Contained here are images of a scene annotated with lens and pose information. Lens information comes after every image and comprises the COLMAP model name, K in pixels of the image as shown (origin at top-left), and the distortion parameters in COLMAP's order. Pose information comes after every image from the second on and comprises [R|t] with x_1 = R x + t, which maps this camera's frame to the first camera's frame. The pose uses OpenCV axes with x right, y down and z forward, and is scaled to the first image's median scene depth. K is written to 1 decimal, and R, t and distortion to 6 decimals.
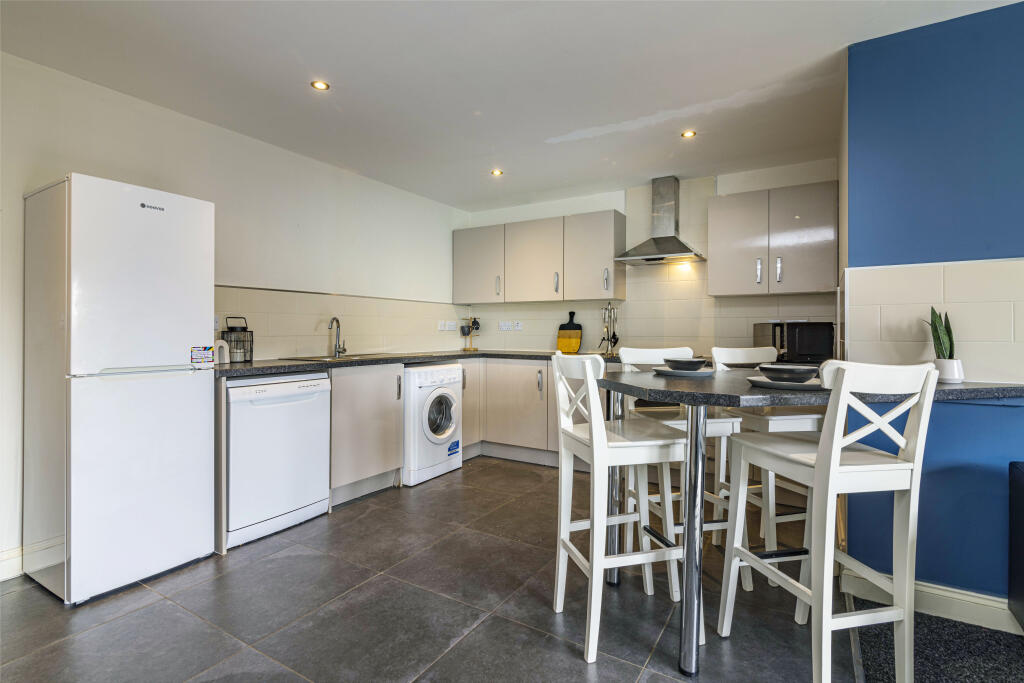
lens RADIAL K [[480.2, 0, 508.0], [0, 480.2, 336.0], [0, 0, 1]] dist [-0.004937, -0.000493]
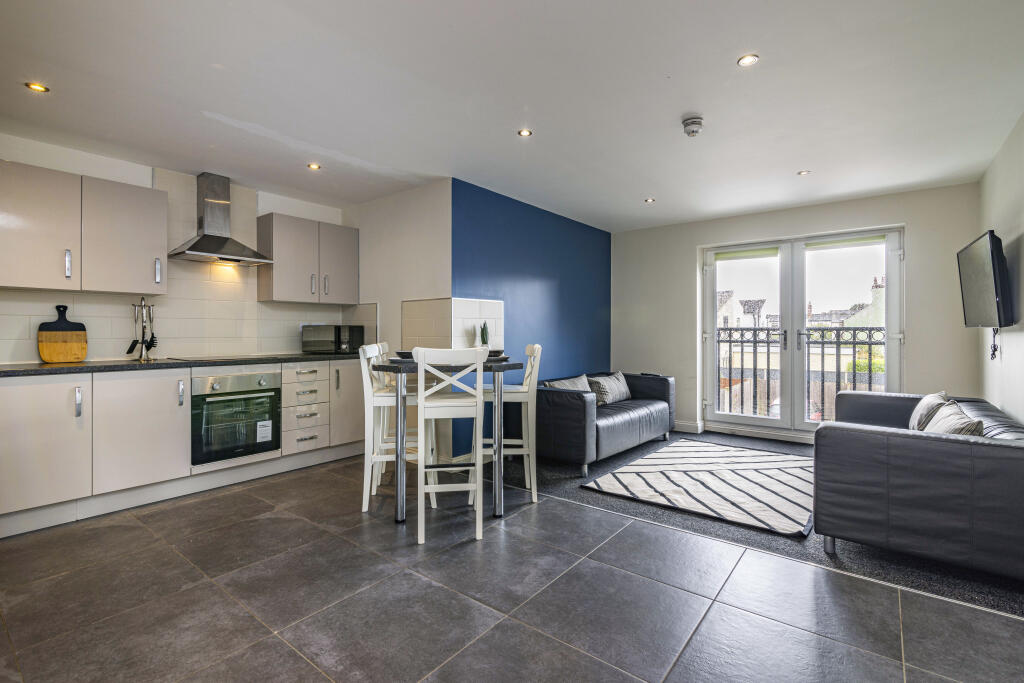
lens RADIAL K [[480.2, 0, 508.8], [0, 480.2, 336.9], [0, 0, 1]] dist [-0.004937, -0.000493]
pose [[0.123330, -0.009371, 0.992321, -0.797238], [0.012460, 0.999891, 0.007894, -0.001318], [-0.992287, 0.011390, 0.123434, 0.402520]]
